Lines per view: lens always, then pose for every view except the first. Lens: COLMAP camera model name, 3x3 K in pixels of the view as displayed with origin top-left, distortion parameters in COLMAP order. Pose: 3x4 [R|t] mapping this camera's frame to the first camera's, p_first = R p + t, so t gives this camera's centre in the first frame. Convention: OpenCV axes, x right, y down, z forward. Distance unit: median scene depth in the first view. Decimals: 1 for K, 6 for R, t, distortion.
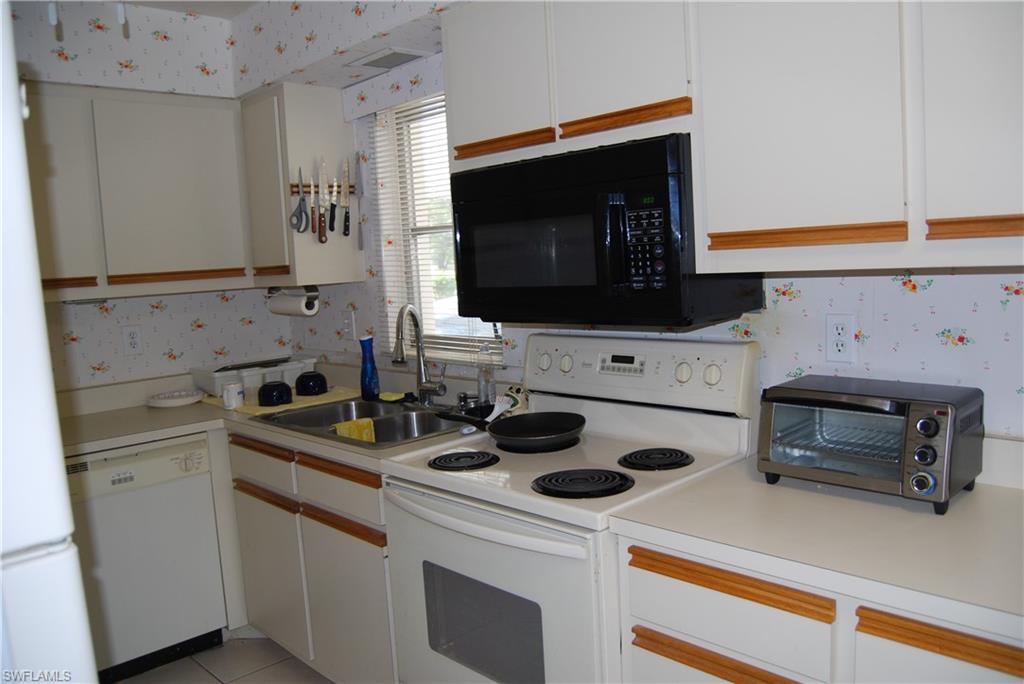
lens RADIAL K [[807.0, 0, 520.3], [0, 807.0, 339.5], [0, 0, 1]] dist [-0.085620, 0.029476]
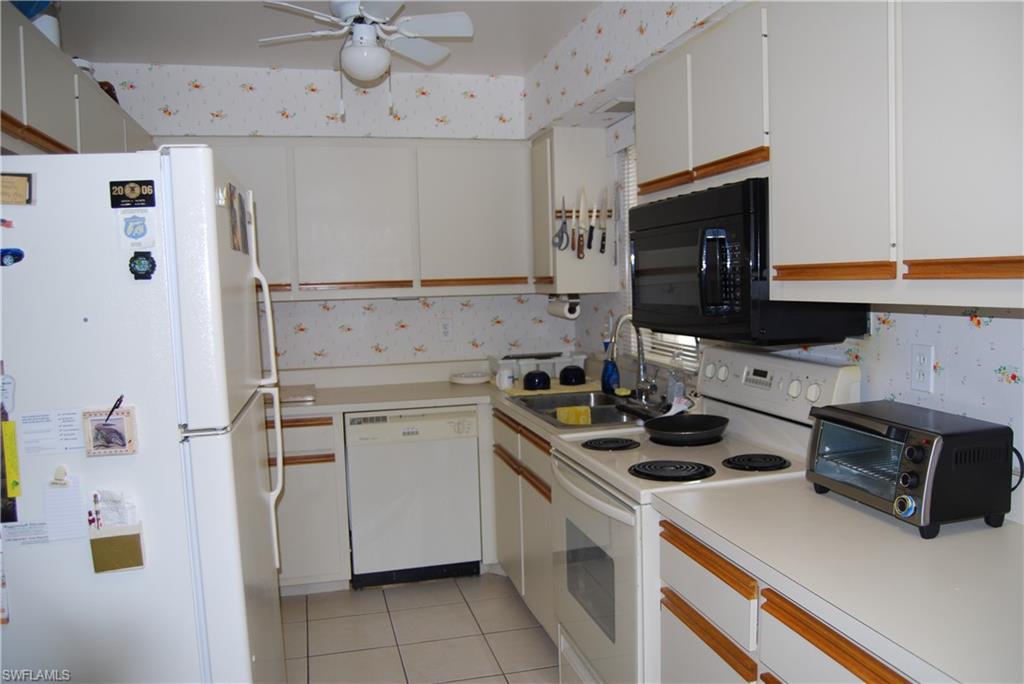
lens RADIAL K [[807.0, 0, 515.7], [0, 807.0, 334.9], [0, 0, 1]] dist [-0.085620, 0.029476]
pose [[0.869942, 0.064590, -0.488906, 0.329829], [-0.069604, 0.997543, 0.007936, -0.012013], [0.488217, 0.027126, 0.872300, -0.116672]]
